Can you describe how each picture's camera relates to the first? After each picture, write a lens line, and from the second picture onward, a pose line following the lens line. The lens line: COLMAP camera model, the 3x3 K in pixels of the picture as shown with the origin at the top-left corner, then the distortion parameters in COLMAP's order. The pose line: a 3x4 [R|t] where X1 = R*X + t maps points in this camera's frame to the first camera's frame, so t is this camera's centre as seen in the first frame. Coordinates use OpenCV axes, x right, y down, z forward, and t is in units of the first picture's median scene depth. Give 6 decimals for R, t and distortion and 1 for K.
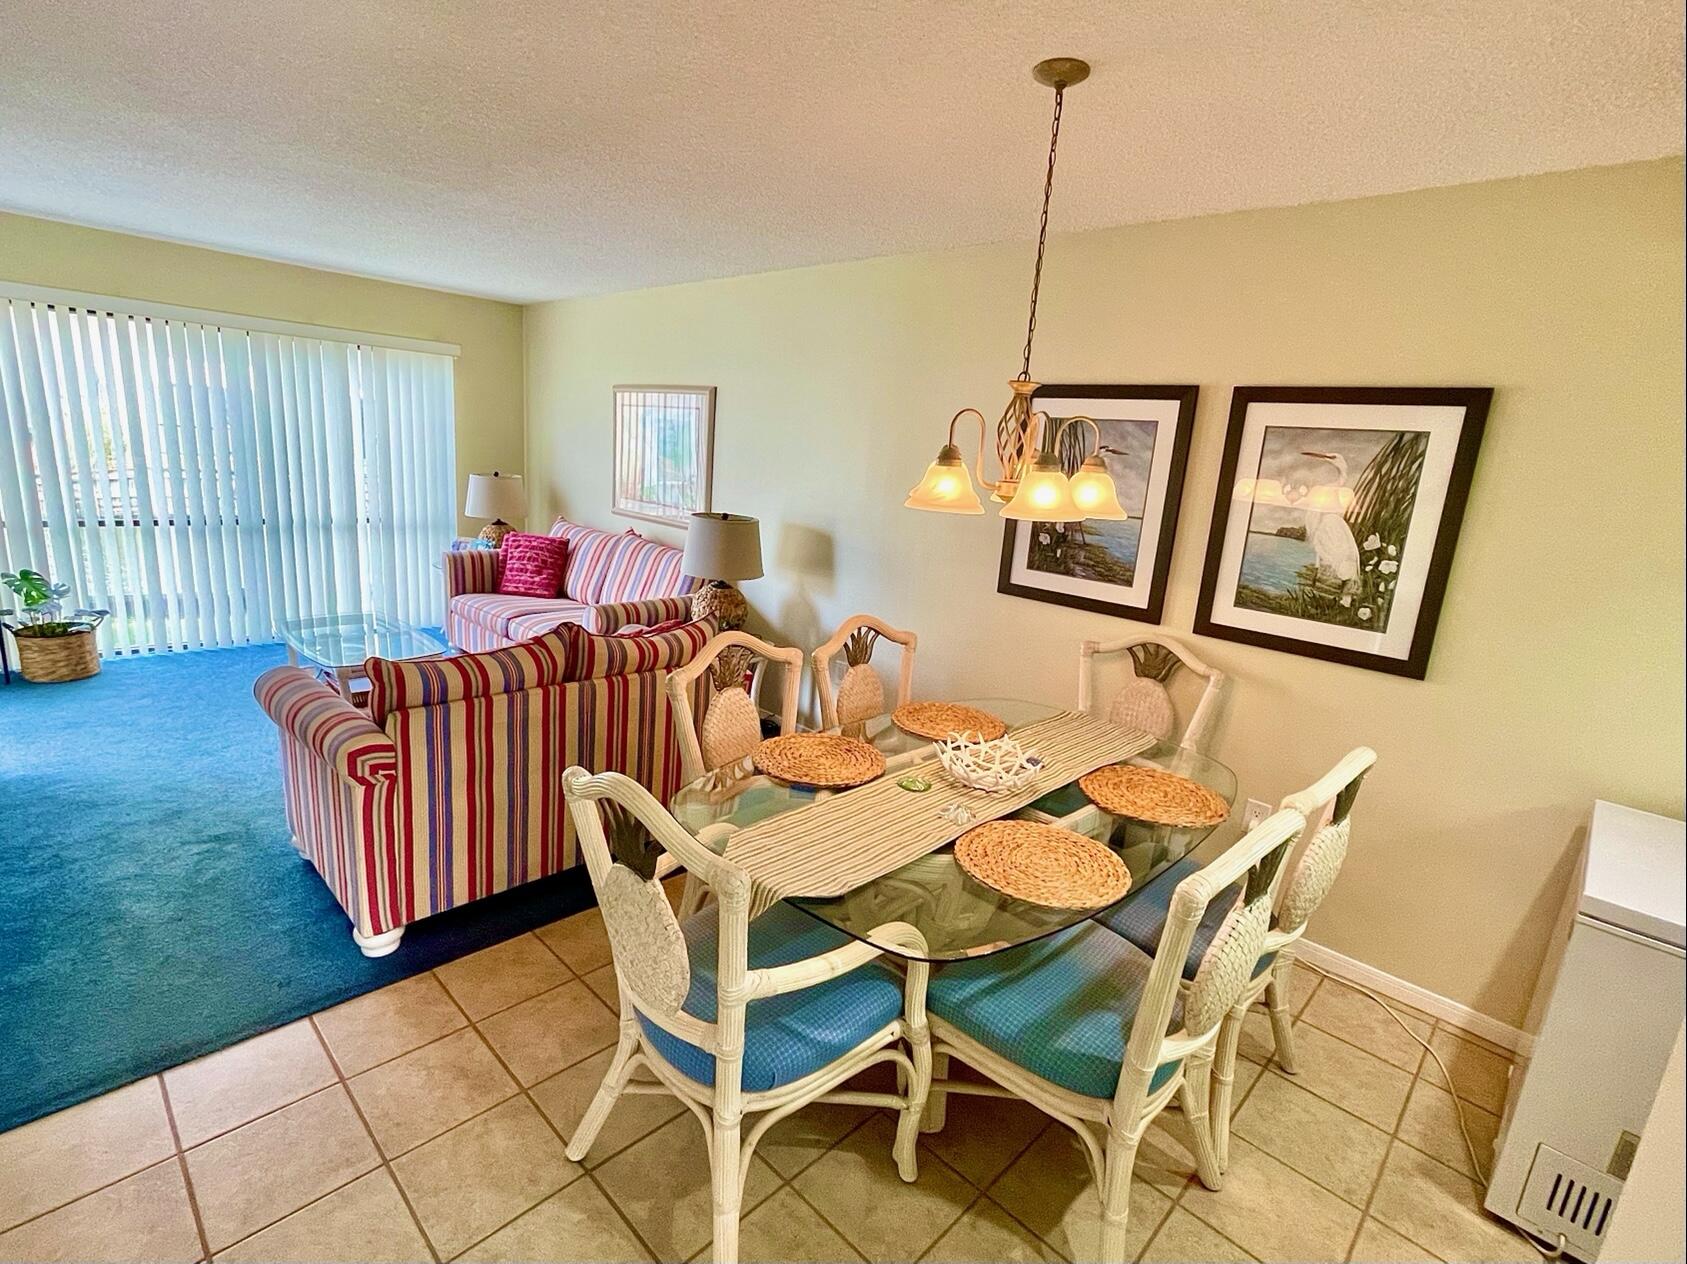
lens RADIAL K [[800.8, 0, 843.5], [0, 800.8, 632.0], [0, 0, 1]] dist [0.000427, 0.000089]
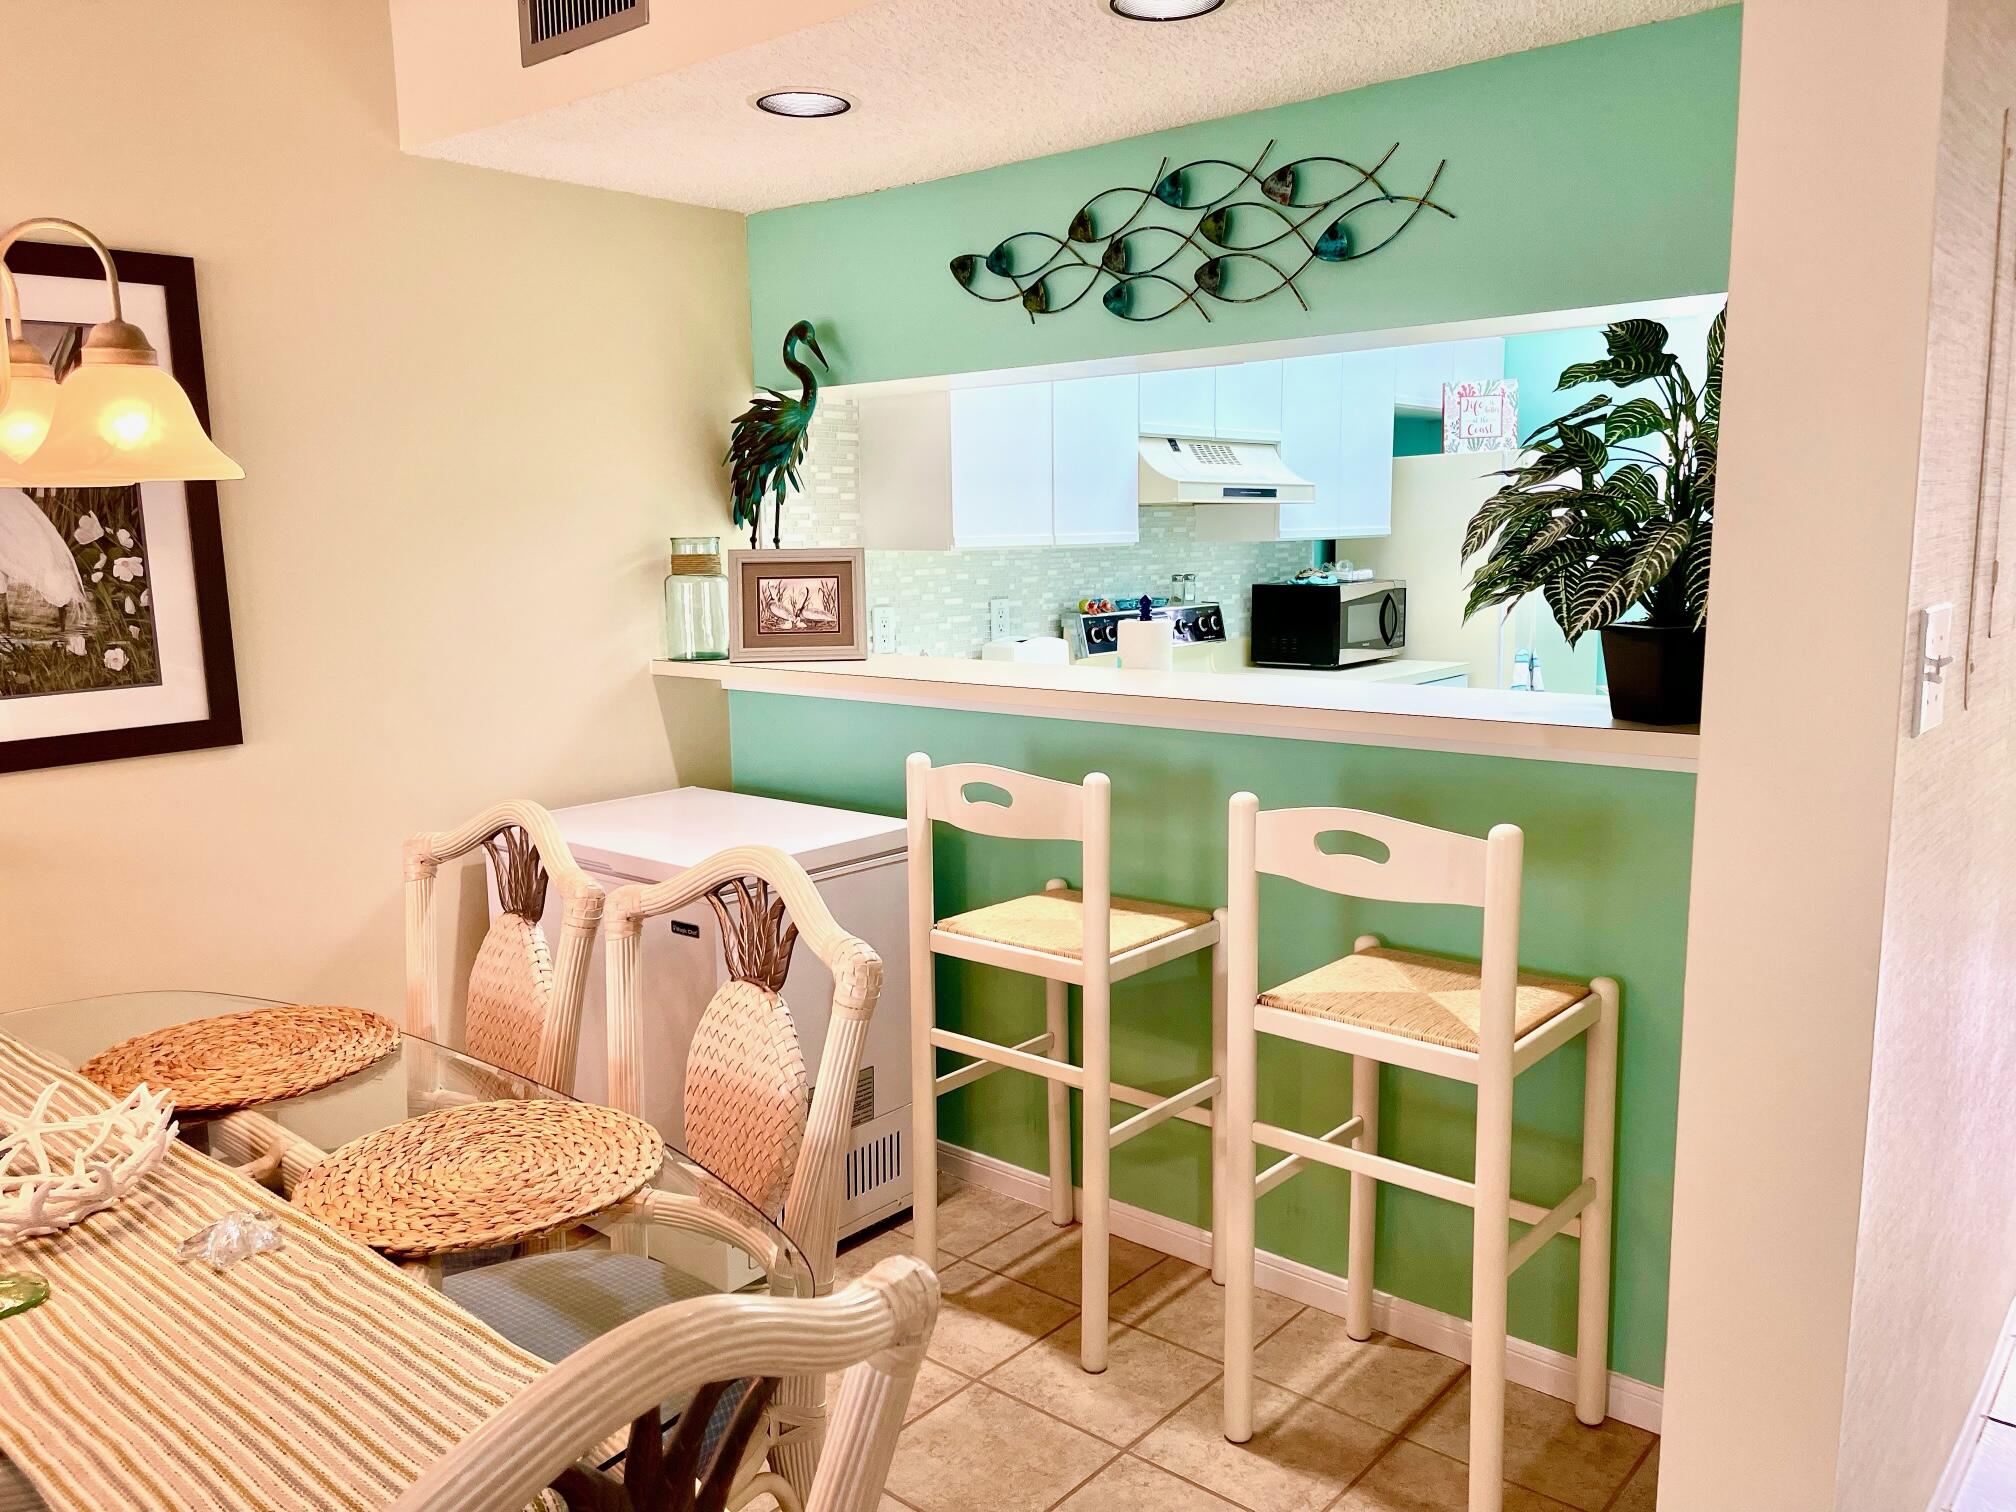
lens RADIAL K [[1555.4, 0, 1008.0], [0, 1555.4, 756.0], [0, 0, 1]] dist [-0.007922, -0.004259]
pose [[-0.062520, -0.226086, 0.972099, -0.428123], [0.236395, 0.942934, 0.234506, -0.064865], [-0.969644, 0.244461, -0.005506, 0.433049]]
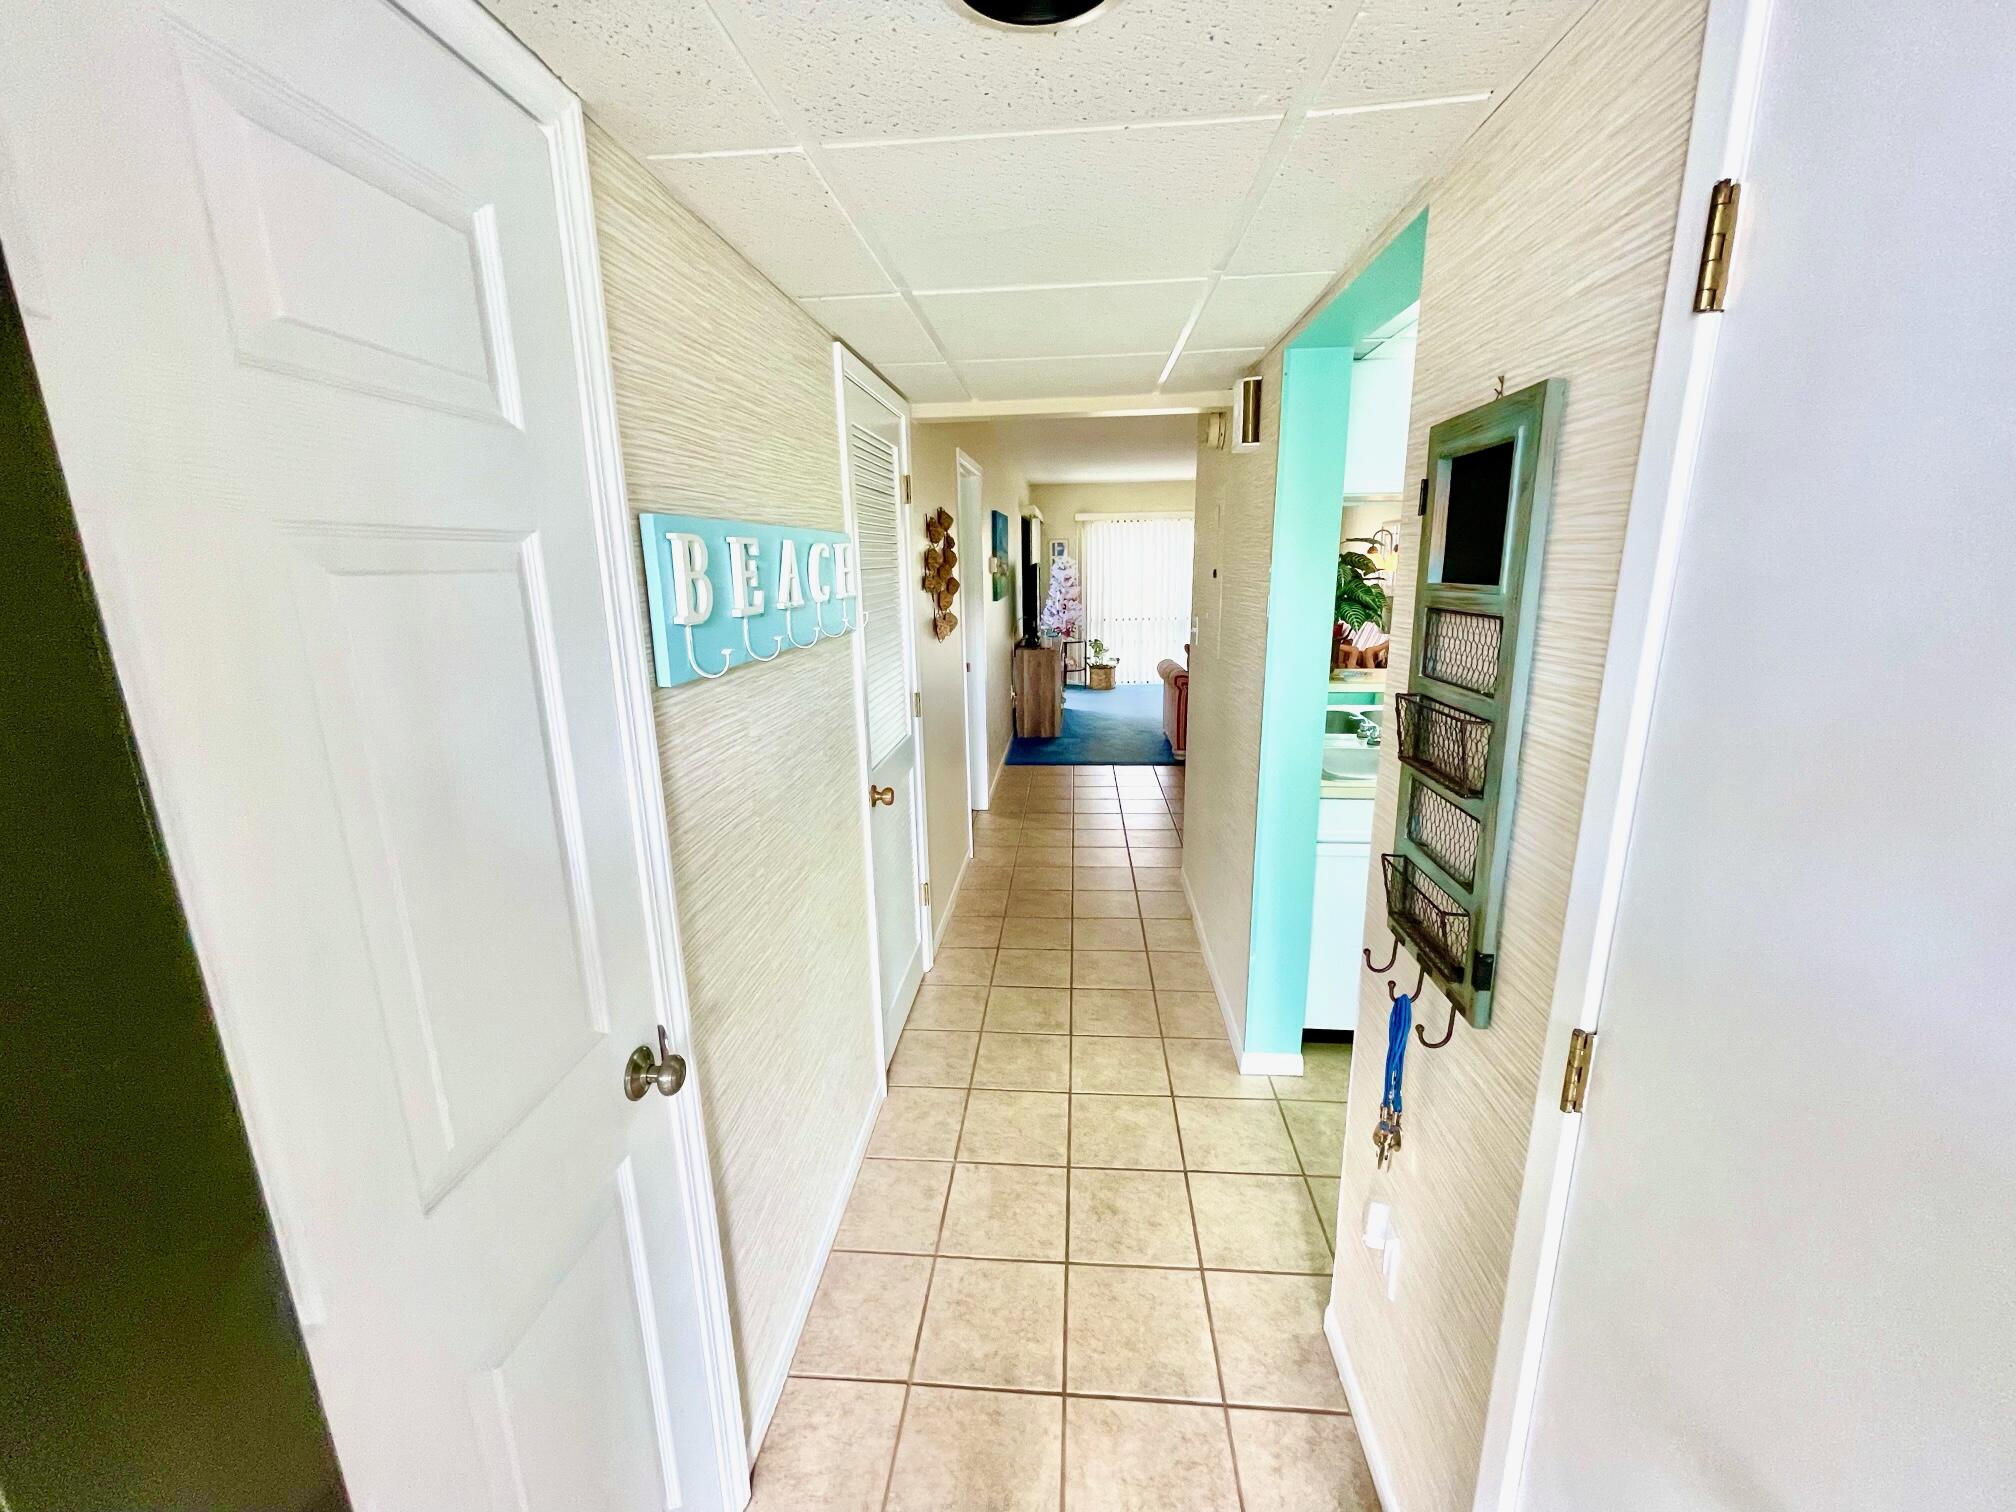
lens RADIAL K [[809.8, 0, 1008.0], [0, 809.8, 756.0], [0, 0, 1]] dist [-0.001311, -0.000129]
pose [[0.628612, 0.097790, -0.771546, 1.133401], [-0.113313, 0.992993, 0.033537, 0.368299], [0.769420, 0.066345, 0.635289, -1.139784]]
